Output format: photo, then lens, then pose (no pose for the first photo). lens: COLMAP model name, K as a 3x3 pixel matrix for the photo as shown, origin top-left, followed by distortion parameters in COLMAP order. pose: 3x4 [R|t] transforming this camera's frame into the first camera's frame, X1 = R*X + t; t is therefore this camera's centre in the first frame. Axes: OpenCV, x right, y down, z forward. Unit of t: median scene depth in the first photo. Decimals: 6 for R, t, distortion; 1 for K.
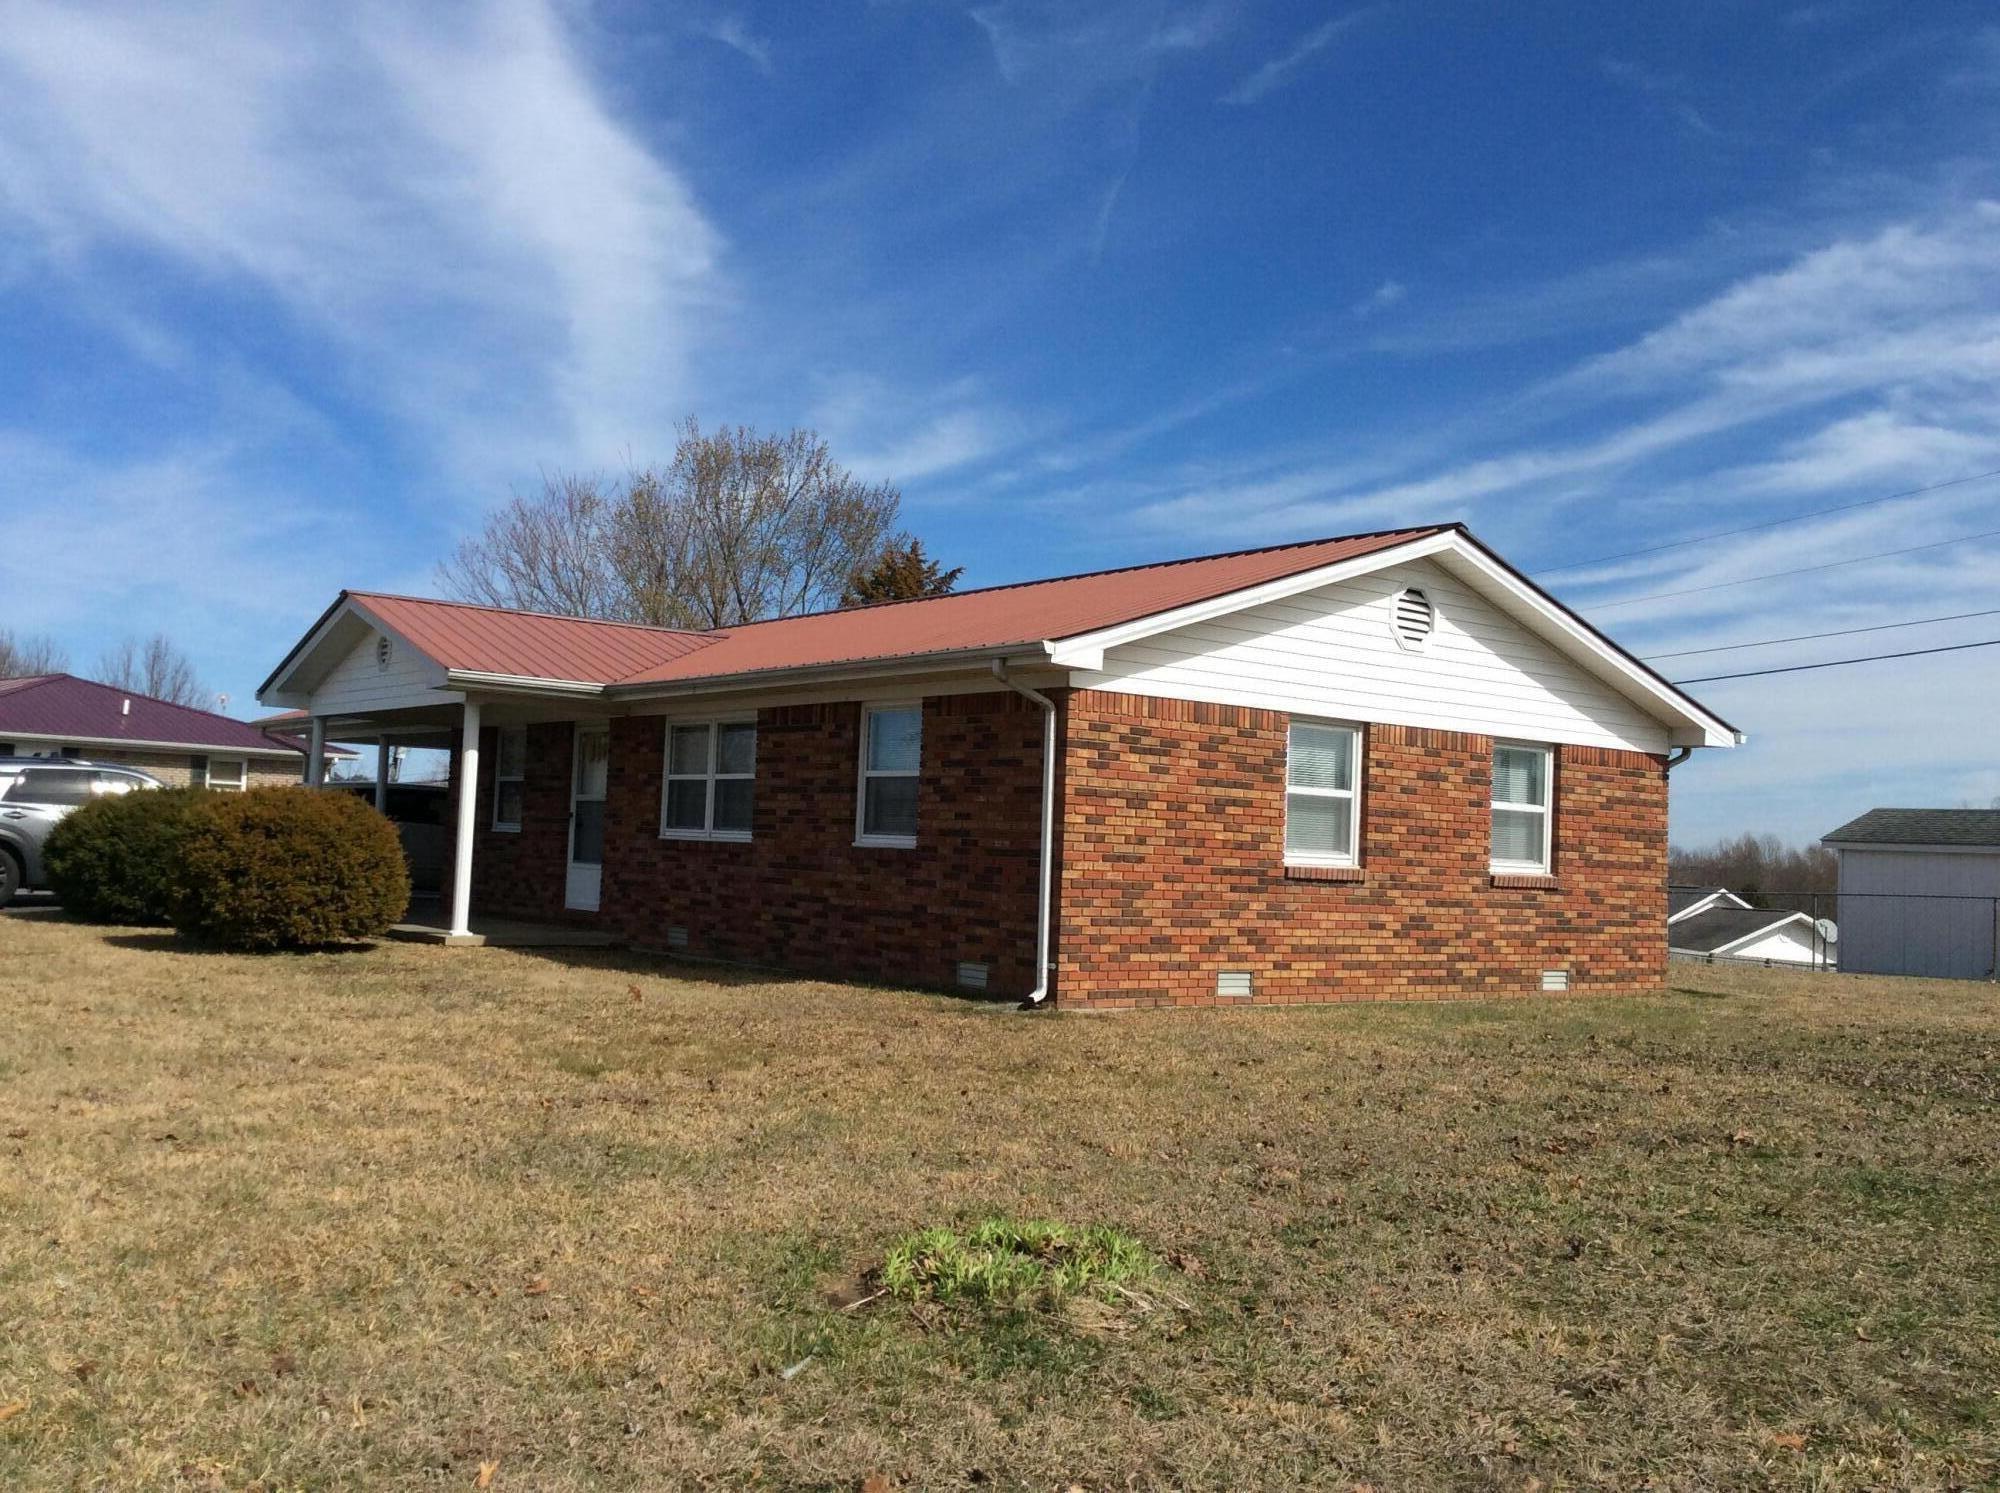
lens RADIAL K [[1849.9, 0, 1000.1], [0, 1849.9, 729.8], [0, 0, 1]] dist [0.035825, 0.000000]
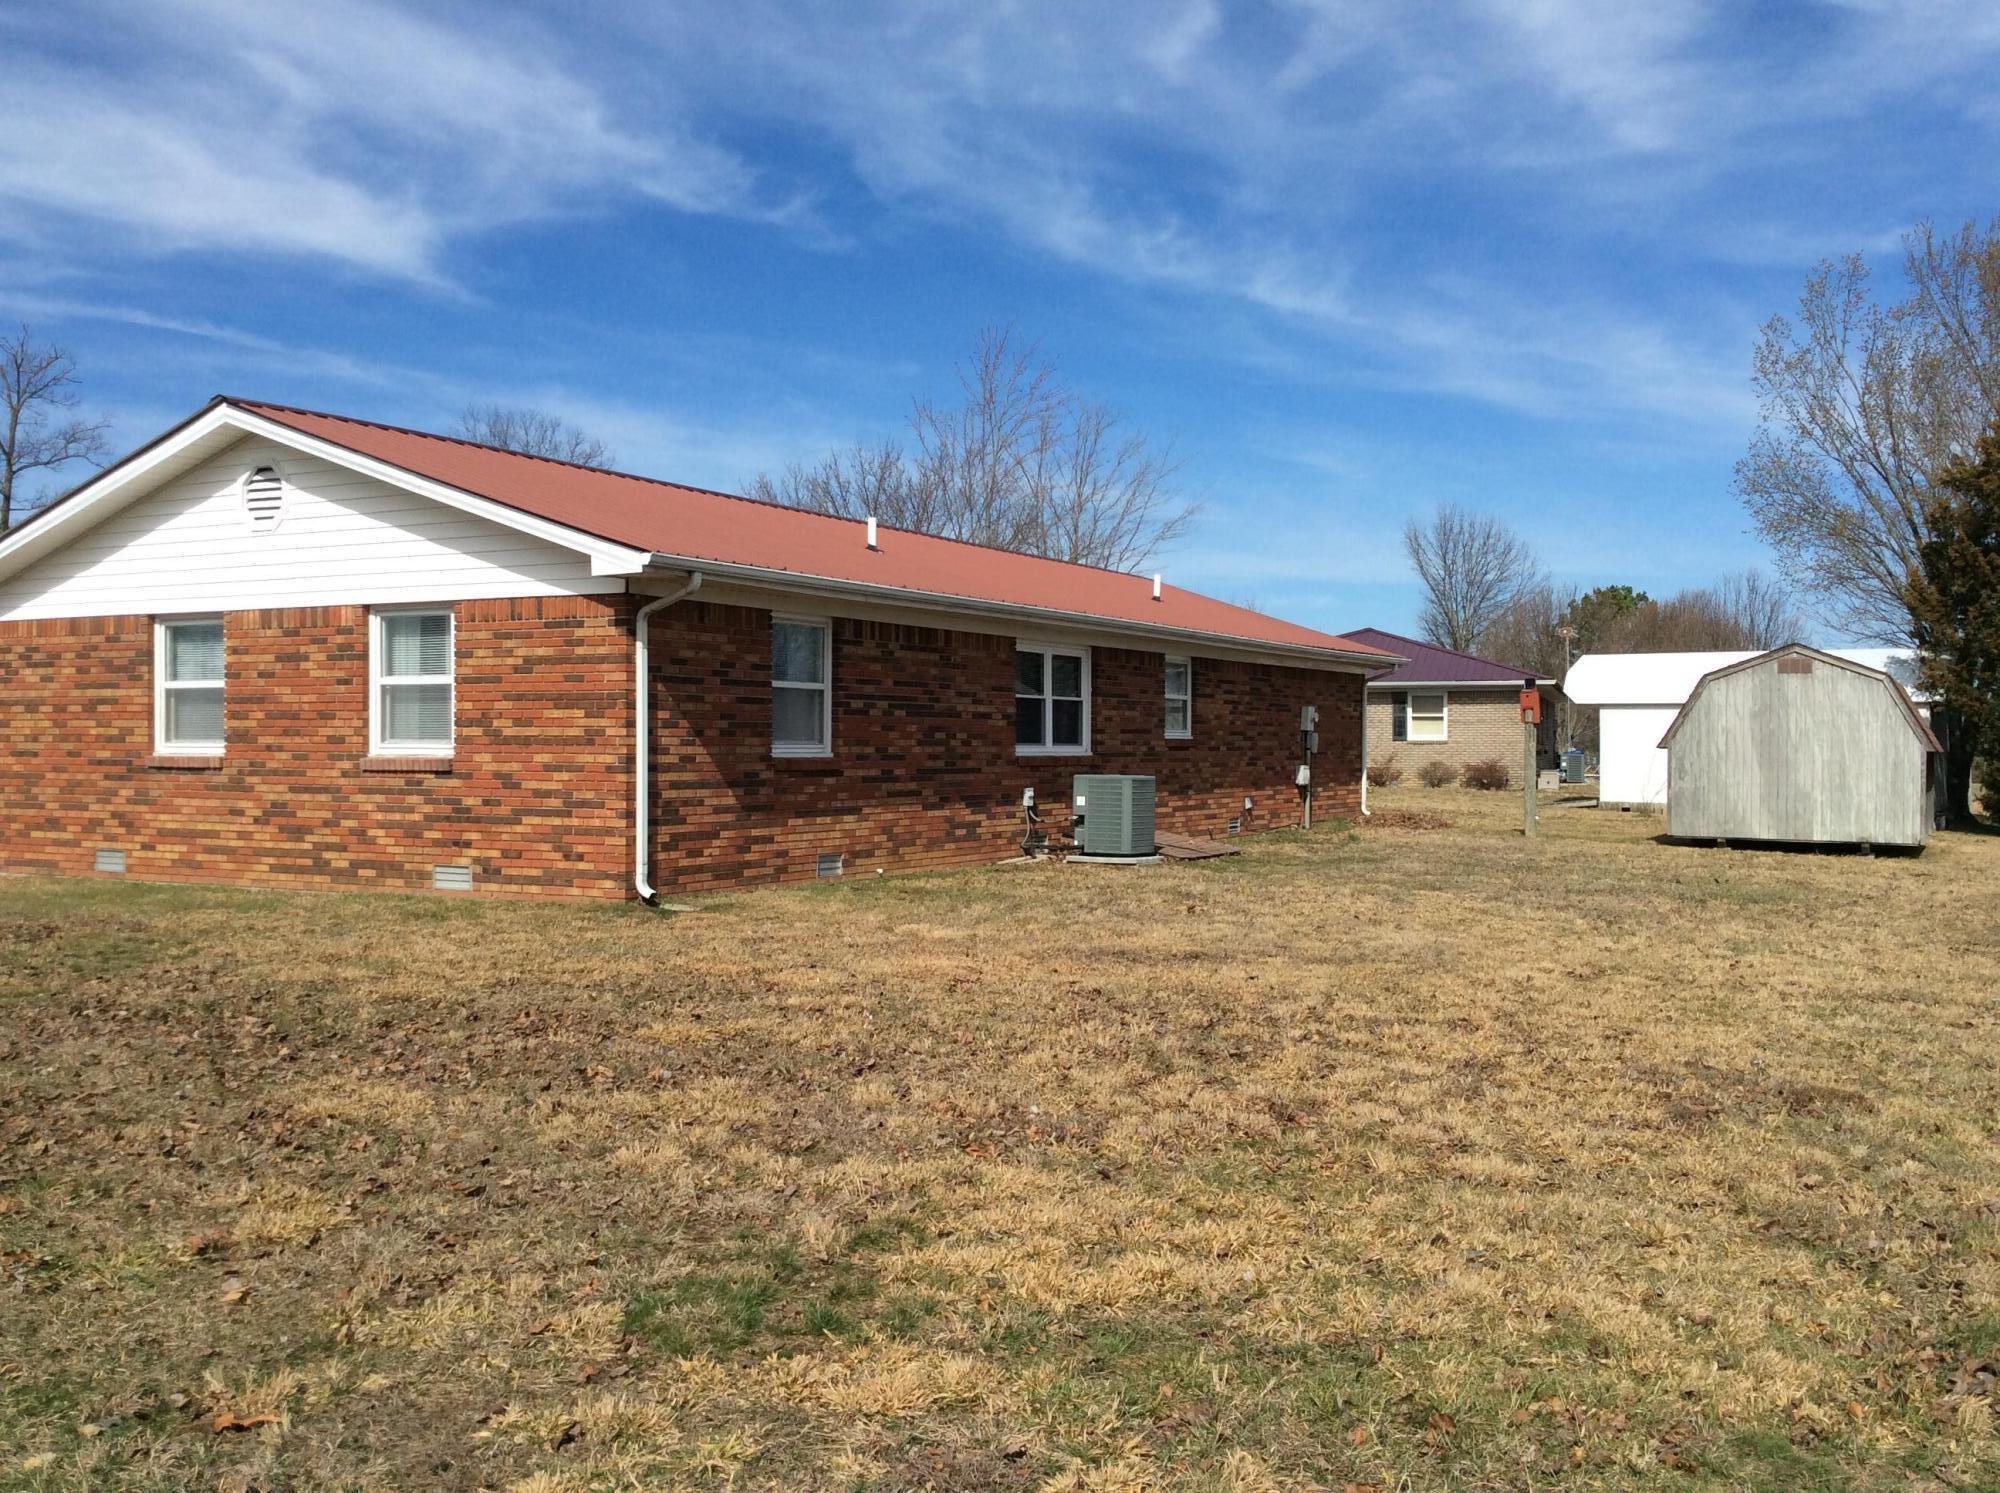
lens RADIAL K [[1849.9, 0, 1000.8], [0, 1849.9, 759.6], [0, 0, 1]] dist [0.035825, 0.000000]
pose [[0.391826, -0.035471, -0.919355, 1.279937], [0.072366, 0.997349, -0.007638, 0.113514], [0.917189, -0.063537, 0.393355, 0.969365]]
